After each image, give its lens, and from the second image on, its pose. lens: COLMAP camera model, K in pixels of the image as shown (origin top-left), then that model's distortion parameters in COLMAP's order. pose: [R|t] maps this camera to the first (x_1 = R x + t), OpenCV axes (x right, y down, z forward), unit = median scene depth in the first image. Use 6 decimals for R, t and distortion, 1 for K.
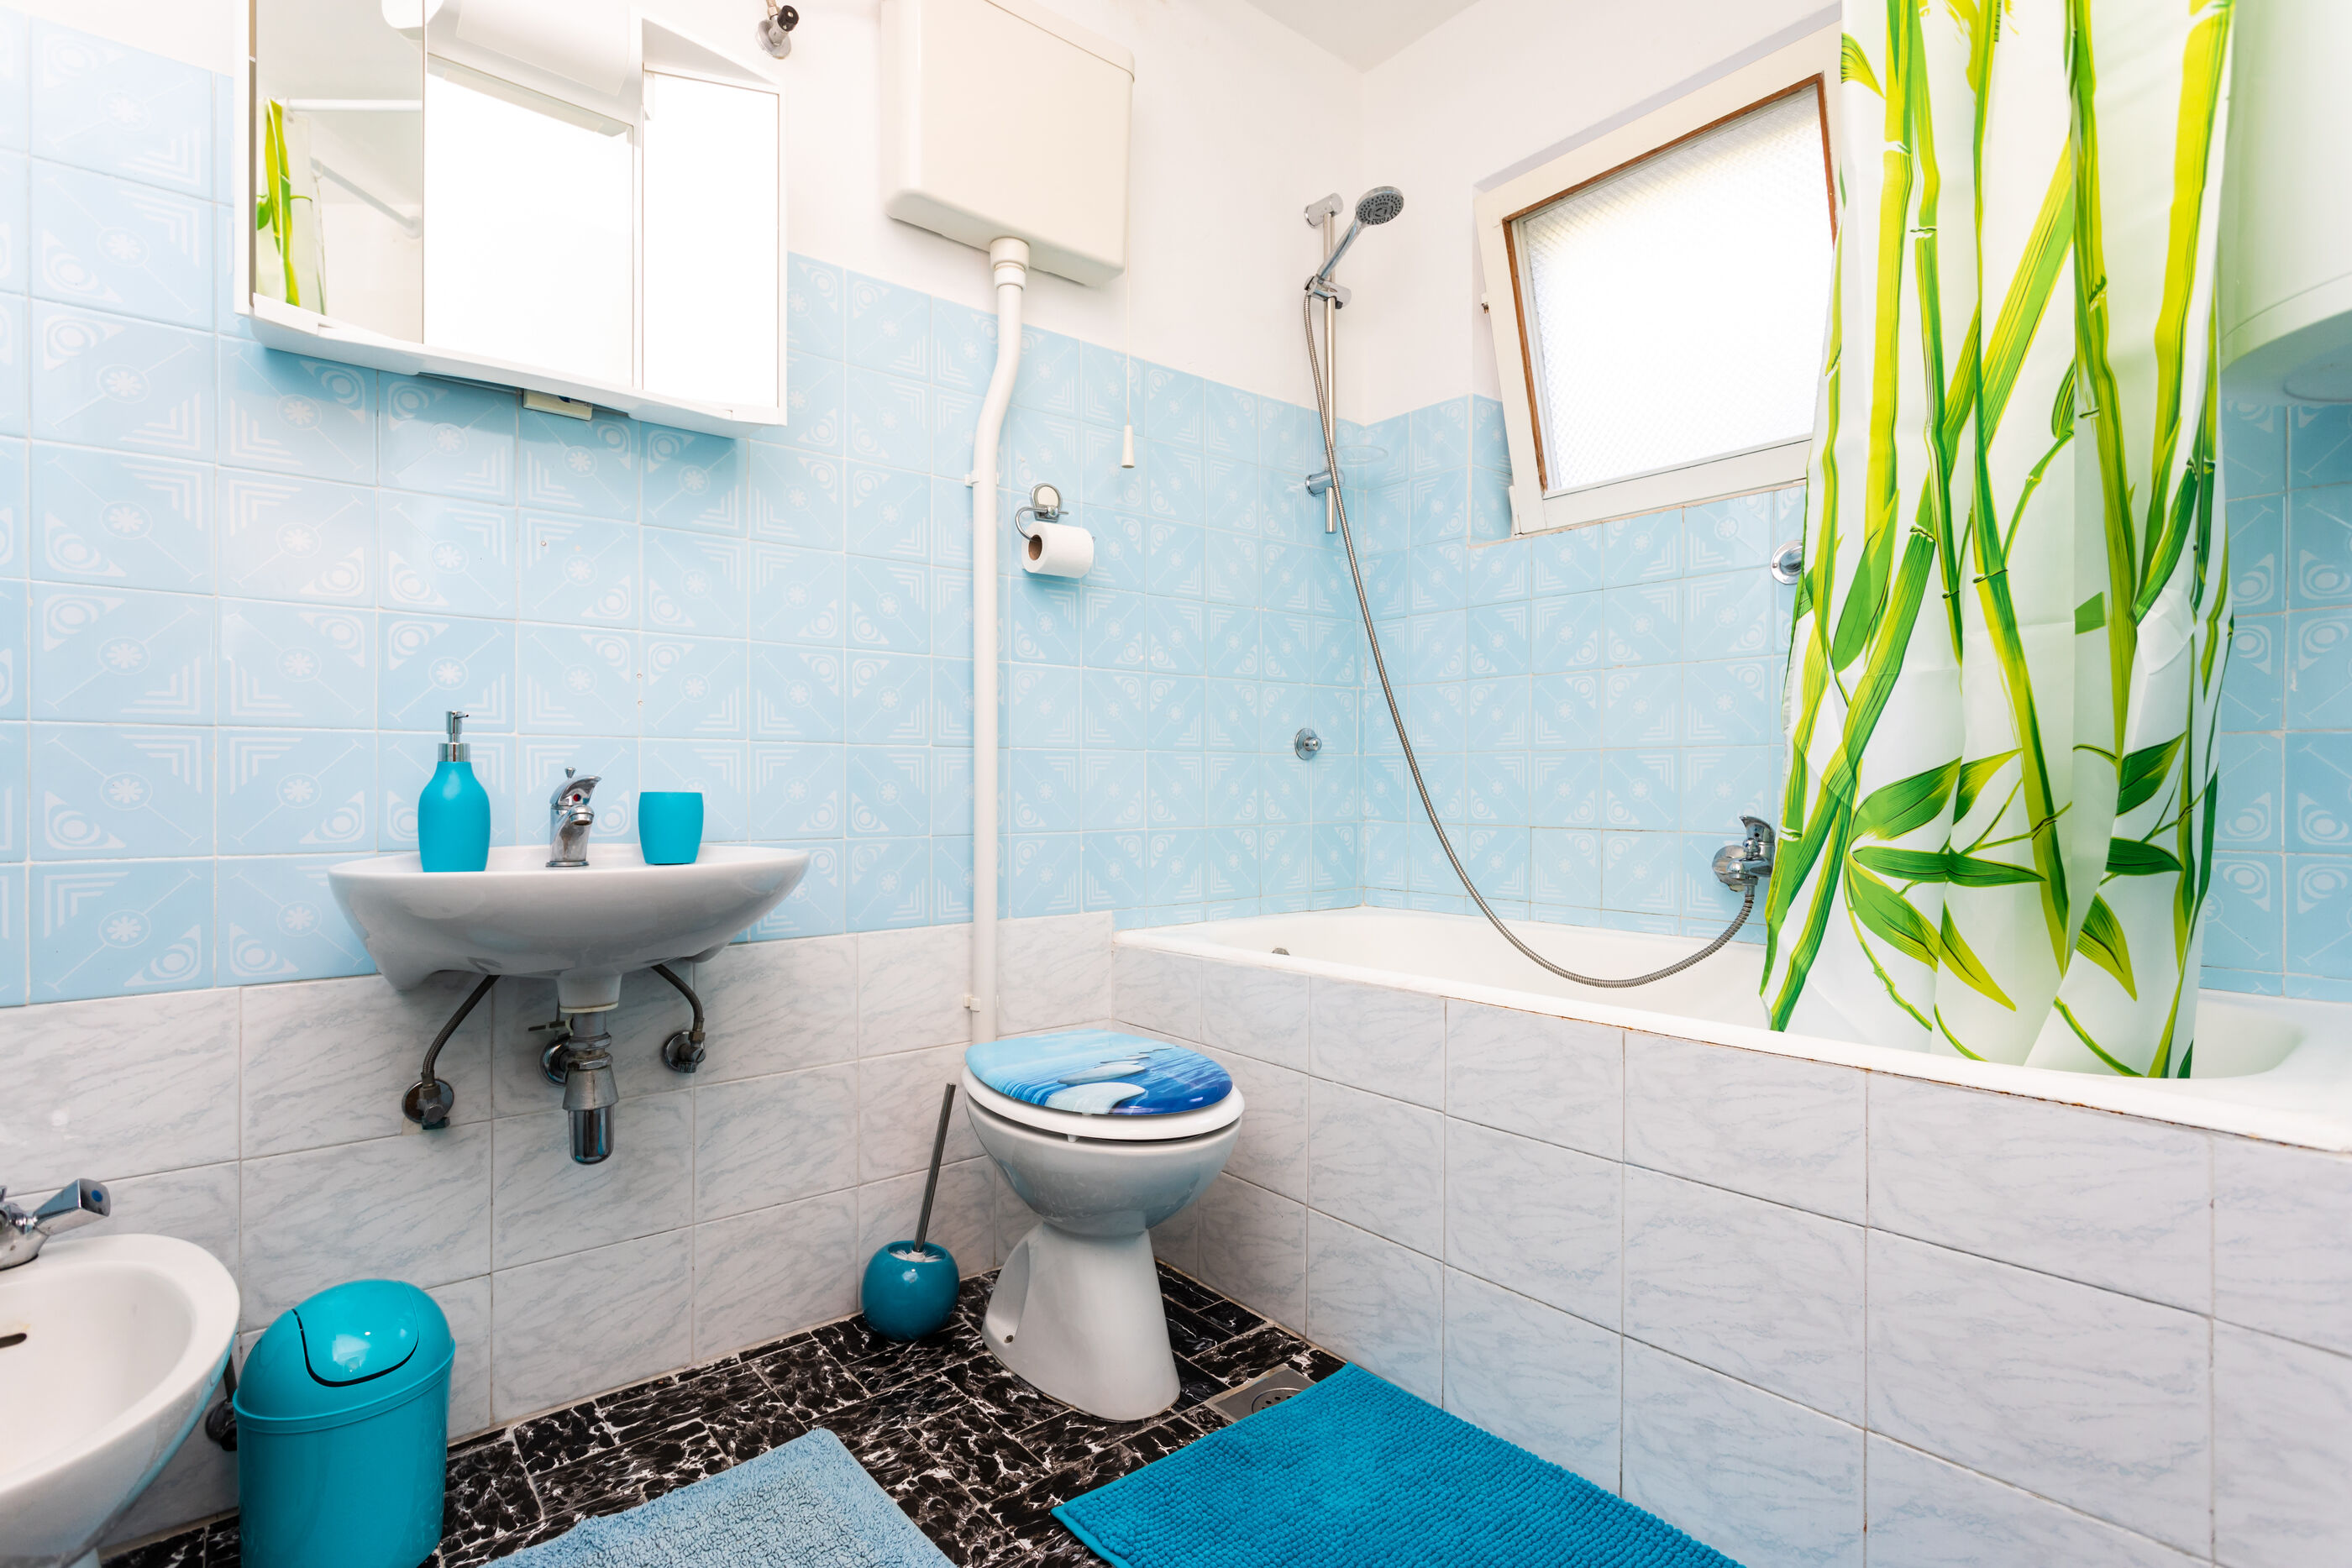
lens RADIAL K [[1151.2, 0, 1176.0], [0, 1151.2, 784.0], [0, 0, 1]] dist [-0.014322, 0.008238]
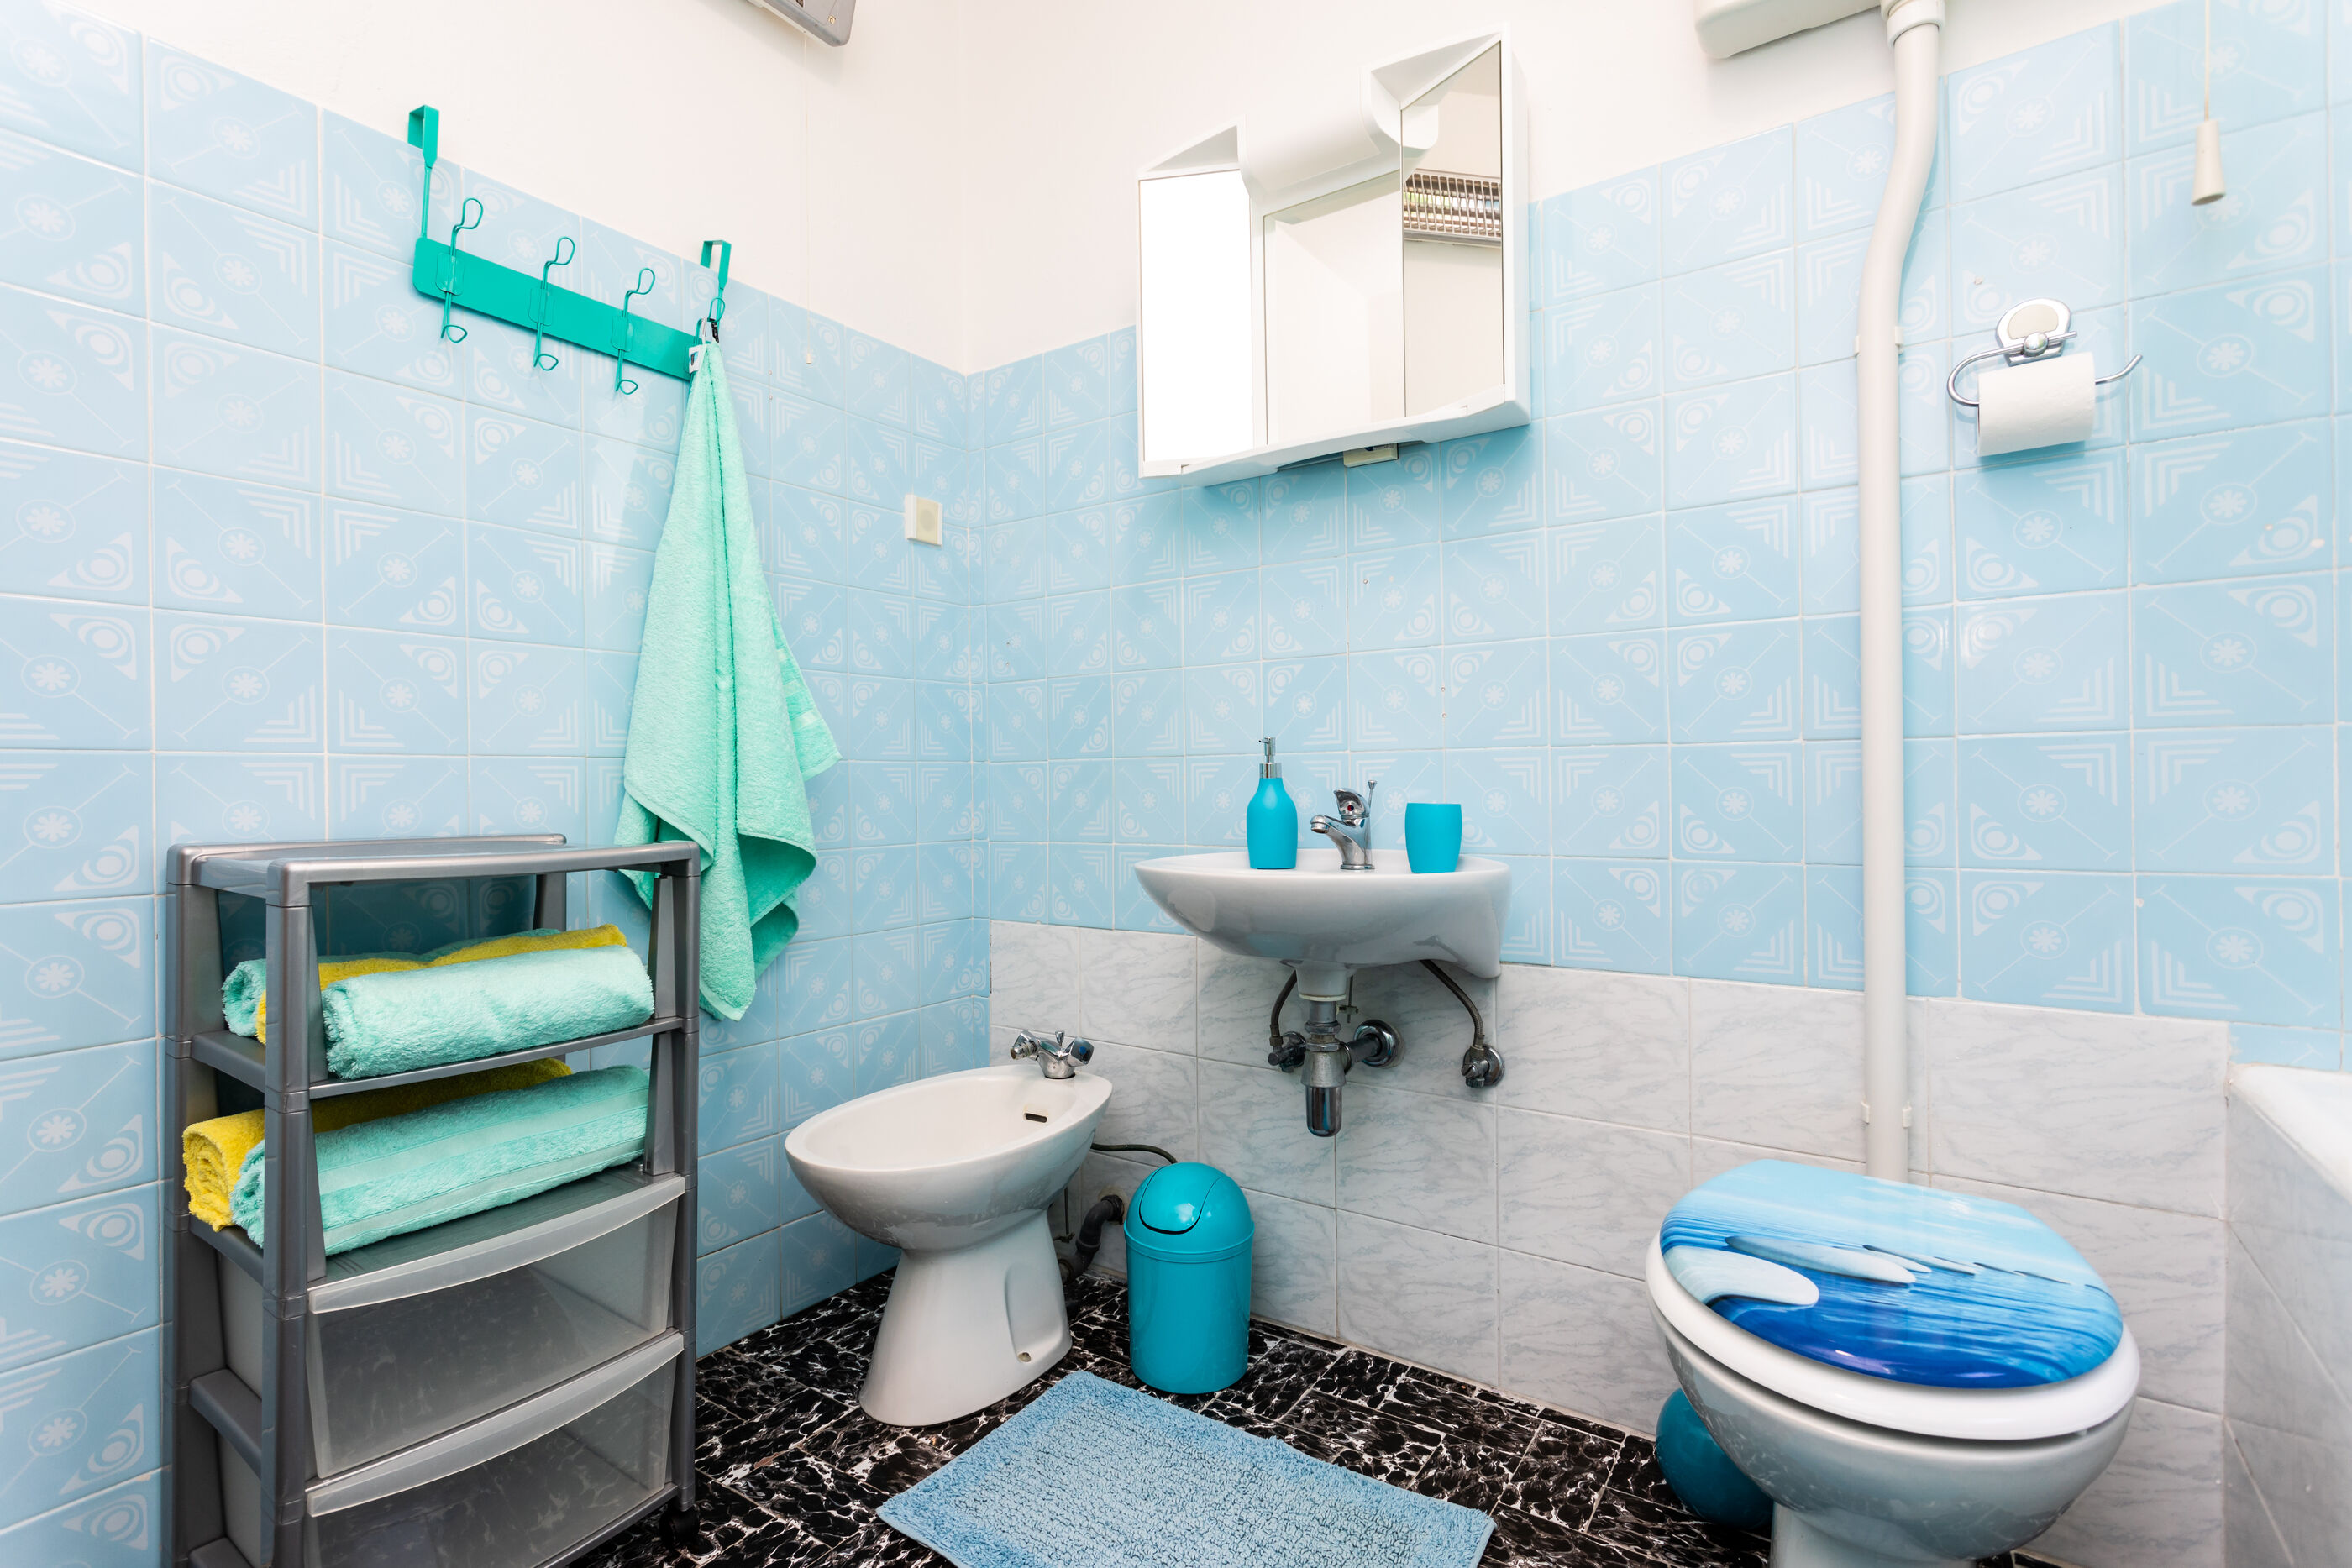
lens RADIAL K [[1104.0, 0, 1126.9], [0, 1104.0, 787.3], [0, 0, 1]] dist [-0.013958, 0.007043]
pose [[0.233435, -0.004988, -0.972360, 0.437562], [0.010511, 0.999941, -0.002606, -0.006925], [0.972316, -0.009612, 0.233473, 0.503842]]
